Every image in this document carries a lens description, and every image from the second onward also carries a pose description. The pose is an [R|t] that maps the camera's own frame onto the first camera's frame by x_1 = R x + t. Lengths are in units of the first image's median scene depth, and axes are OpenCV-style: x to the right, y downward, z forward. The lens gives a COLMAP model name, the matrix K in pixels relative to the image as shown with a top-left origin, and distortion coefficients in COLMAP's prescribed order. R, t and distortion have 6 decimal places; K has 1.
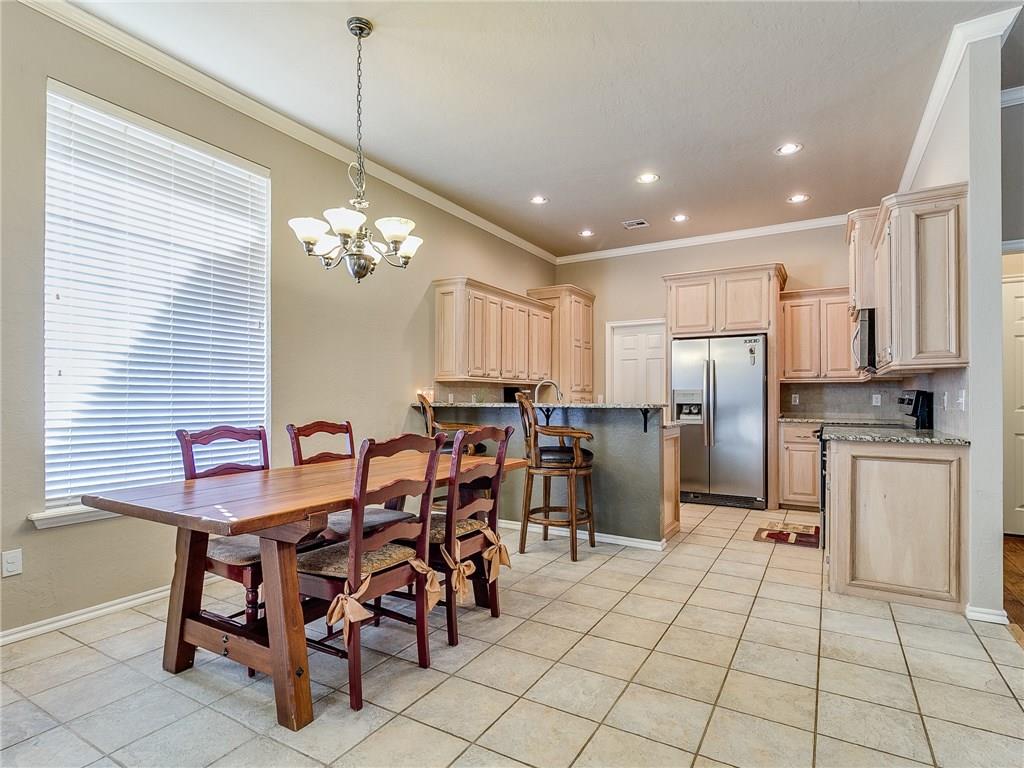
lens RADIAL K [[550.9, 0, 499.2], [0, 550.9, 396.5], [0, 0, 1]] dist [0.005376, -0.001685]
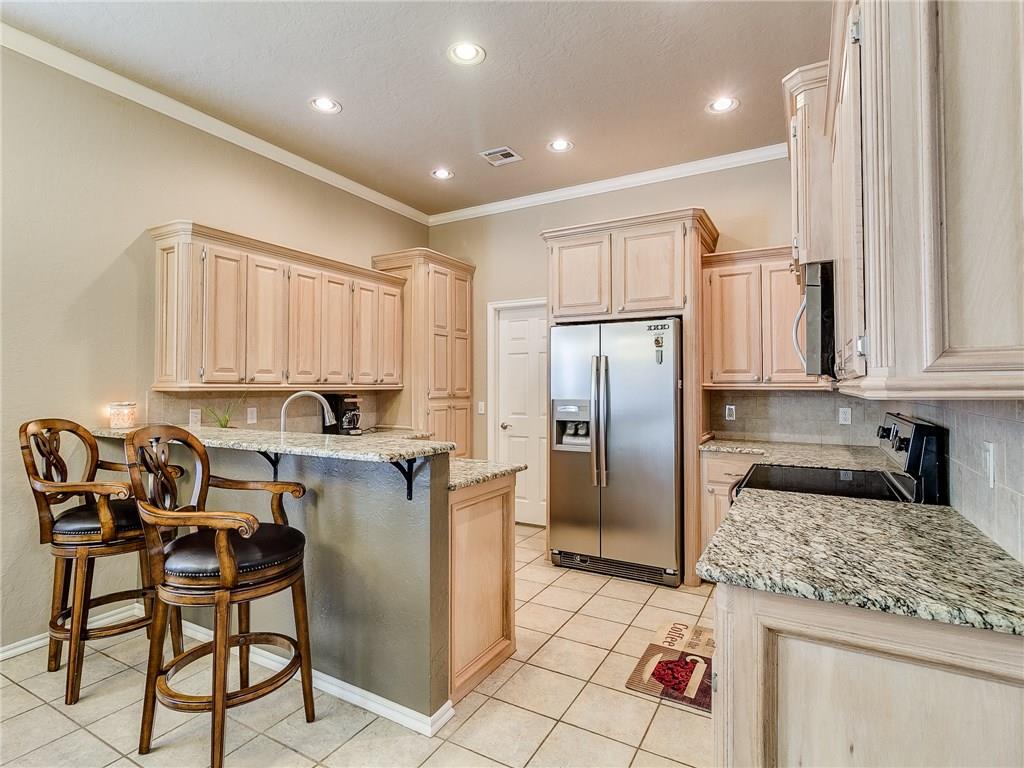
lens RADIAL K [[550.9, 0, 508.2], [0, 550.9, 380.5], [0, 0, 1]] dist [0.005376, -0.001685]
pose [[0.999130, -0.002239, 0.041634, 0.252172], [0.002616, 0.999956, -0.009002, -0.031949], [-0.041612, 0.009103, 0.999092, 0.354350]]
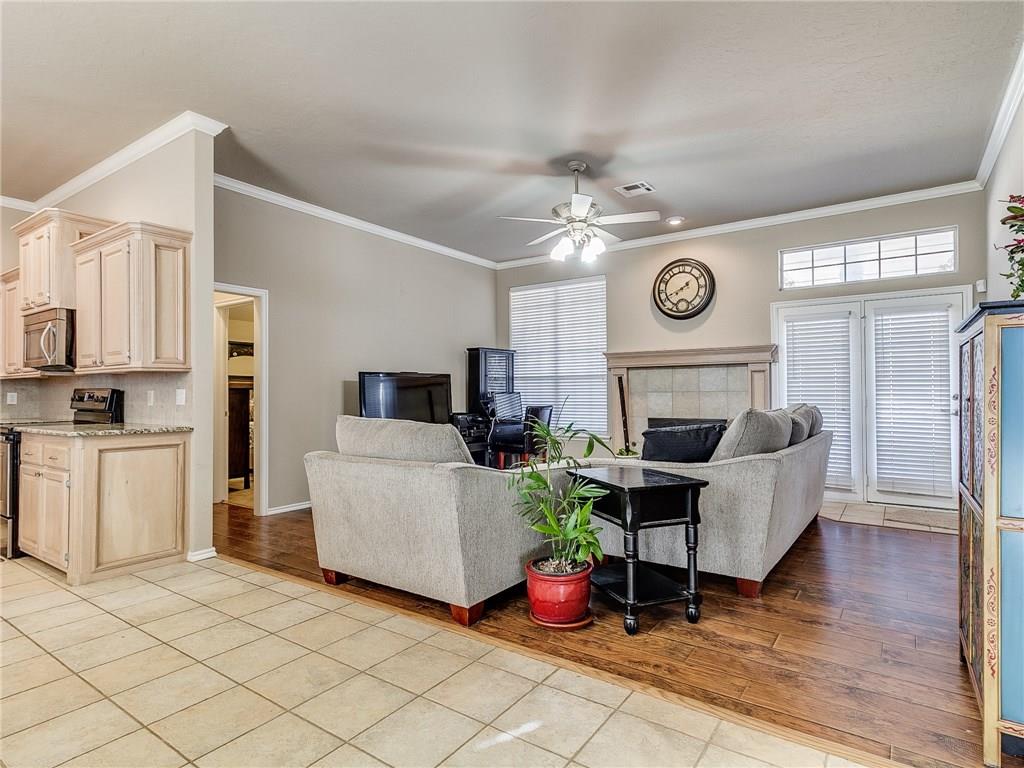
lens RADIAL K [[550.9, 0, 534.0], [0, 550.9, 396.4], [0, 0, 1]] dist [0.005376, -0.001685]
pose [[0.044008, -0.006829, 0.999008, -0.227512], [0.004118, 0.999969, 0.006654, 0.000192], [-0.999023, 0.003821, 0.044034, 0.064639]]
